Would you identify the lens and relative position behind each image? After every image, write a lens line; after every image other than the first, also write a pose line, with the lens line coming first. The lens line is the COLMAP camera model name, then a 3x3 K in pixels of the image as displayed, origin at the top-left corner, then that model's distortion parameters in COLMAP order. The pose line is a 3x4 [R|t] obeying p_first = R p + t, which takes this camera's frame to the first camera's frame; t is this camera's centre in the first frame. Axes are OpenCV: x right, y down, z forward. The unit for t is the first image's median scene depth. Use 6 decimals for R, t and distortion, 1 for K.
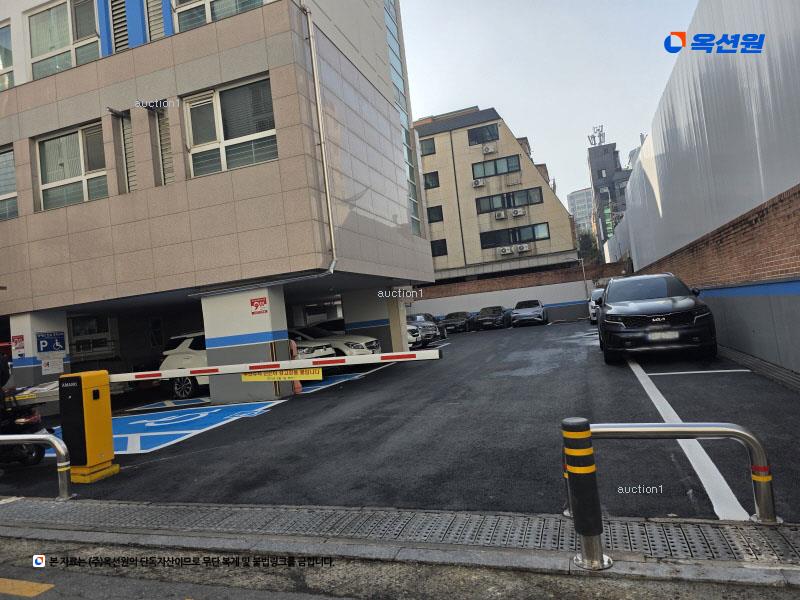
lens RADIAL K [[526.4, 0, 384.8], [0, 526.4, 302.2], [0, 0, 1]] dist [0.051976, -0.002108]
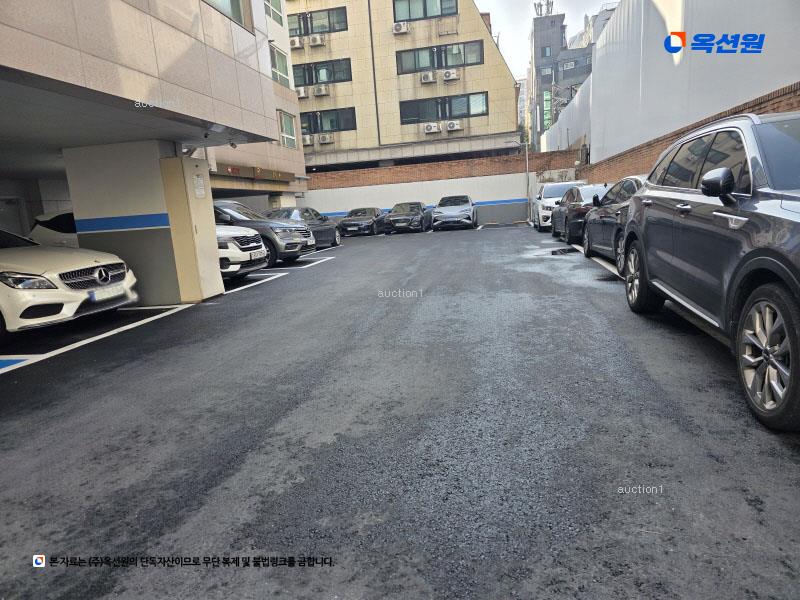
lens RADIAL K [[526.4, 0, 384.8], [0, 526.4, 302.2], [0, 0, 1]] dist [0.051976, -0.002108]
pose [[0.989224, 0.015957, 0.145539, 0.054833], [-0.044310, 0.980056, 0.193719, 0.003692], [-0.139545, -0.198080, 0.970202, 0.216178]]
